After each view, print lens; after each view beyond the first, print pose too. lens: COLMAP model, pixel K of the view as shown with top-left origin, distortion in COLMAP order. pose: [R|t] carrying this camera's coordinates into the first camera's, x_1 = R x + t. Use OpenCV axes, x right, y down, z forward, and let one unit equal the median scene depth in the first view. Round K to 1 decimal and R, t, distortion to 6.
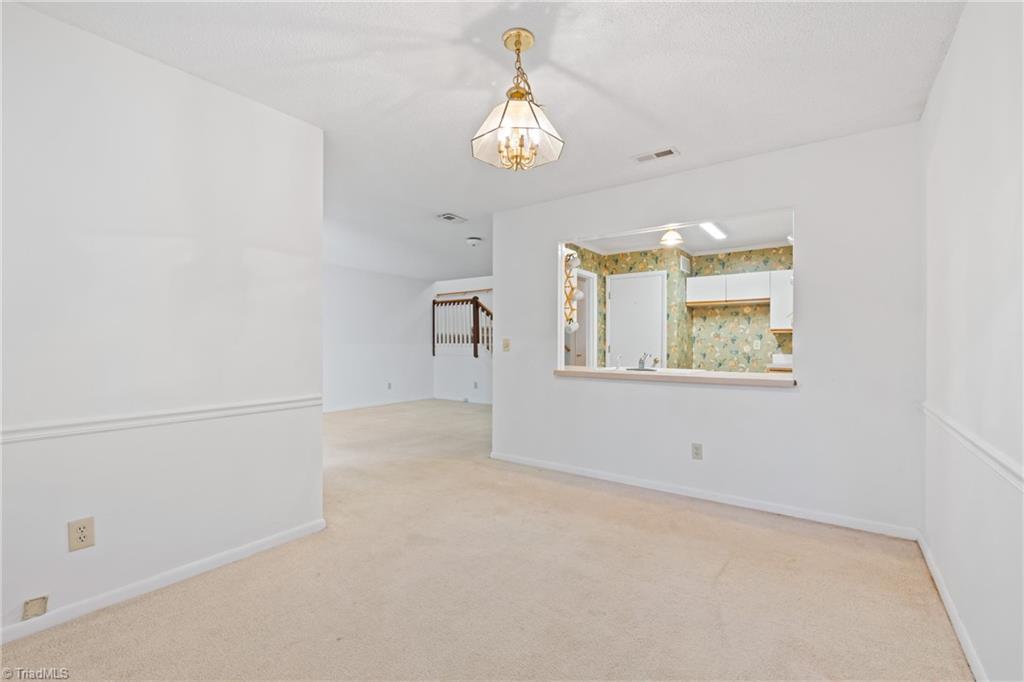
lens RADIAL K [[472.2, 0, 510.7], [0, 472.2, 341.9], [0, 0, 1]] dist [-0.003937, -0.000154]
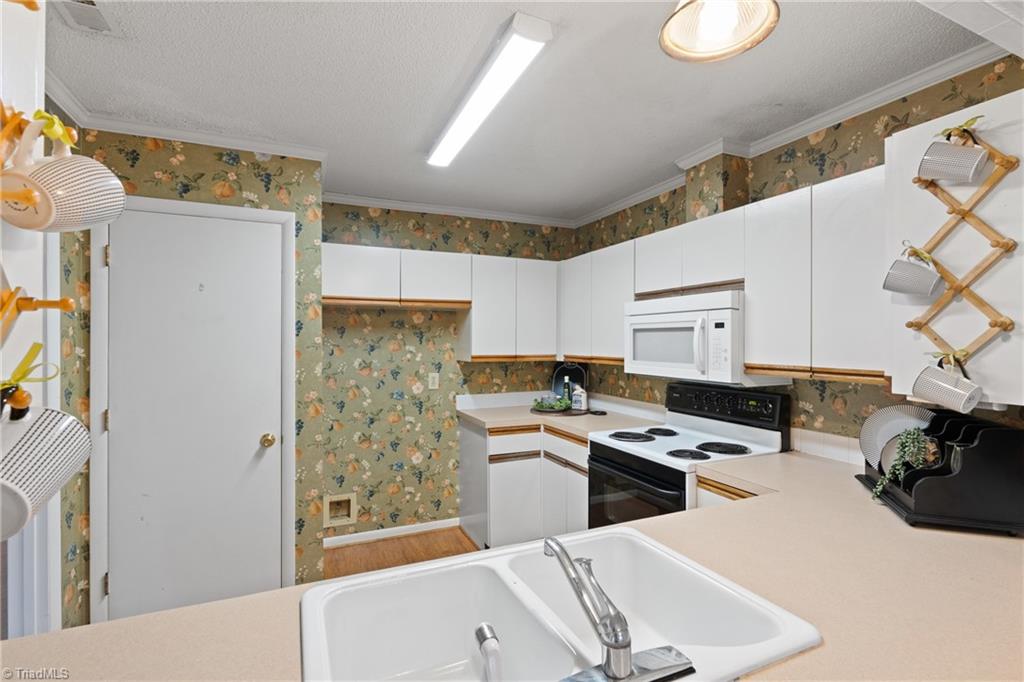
lens RADIAL K [[479.6, 0, 513.0], [0, 479.6, 341.8], [0, 0, 1]] dist [0.000130, 0.001209]
pose [[0.509017, -0.002440, 0.860753, 0.070092], [-0.003190, 0.999984, 0.004721, -0.043362], [-0.860751, -0.005149, 0.509001, 0.614166]]
